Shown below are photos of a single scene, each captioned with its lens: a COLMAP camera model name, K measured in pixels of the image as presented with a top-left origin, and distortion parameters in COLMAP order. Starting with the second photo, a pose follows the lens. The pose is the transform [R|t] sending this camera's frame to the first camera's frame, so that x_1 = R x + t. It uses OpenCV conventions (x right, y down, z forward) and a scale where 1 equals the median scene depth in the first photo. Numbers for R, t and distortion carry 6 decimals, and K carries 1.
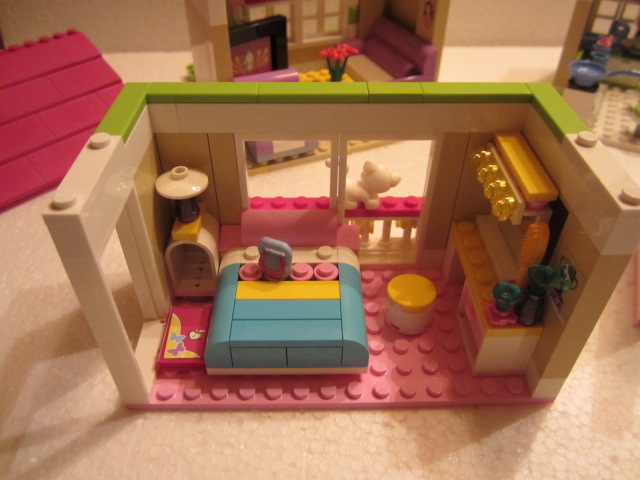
lens RADIAL K [[518.0, 0, 320.0], [0, 518.0, 240.0], [0, 0, 1]] dist [-0.054915, 0.019952]
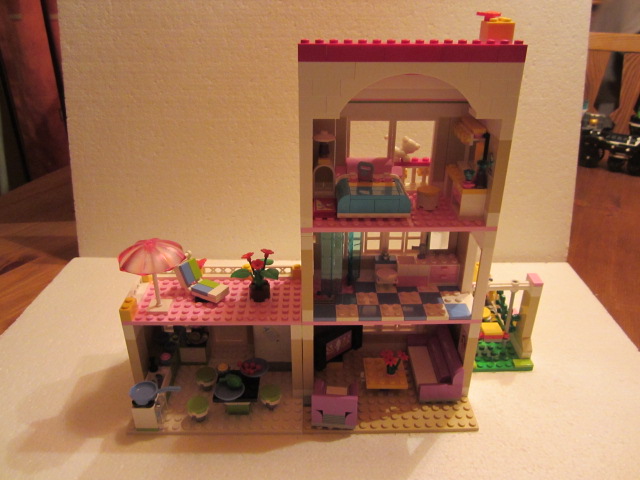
lens RADIAL K [[518.0, 0, 320.0], [0, 518.0, 240.0], [0, 0, 1]] dist [-0.054915, 0.019952]
pose [[0.999992, -0.000947, -0.003994, -0.244521], [-0.000012, 0.972341, -0.233567, 0.747027], [0.004104, 0.233566, 0.972332, -0.960288]]
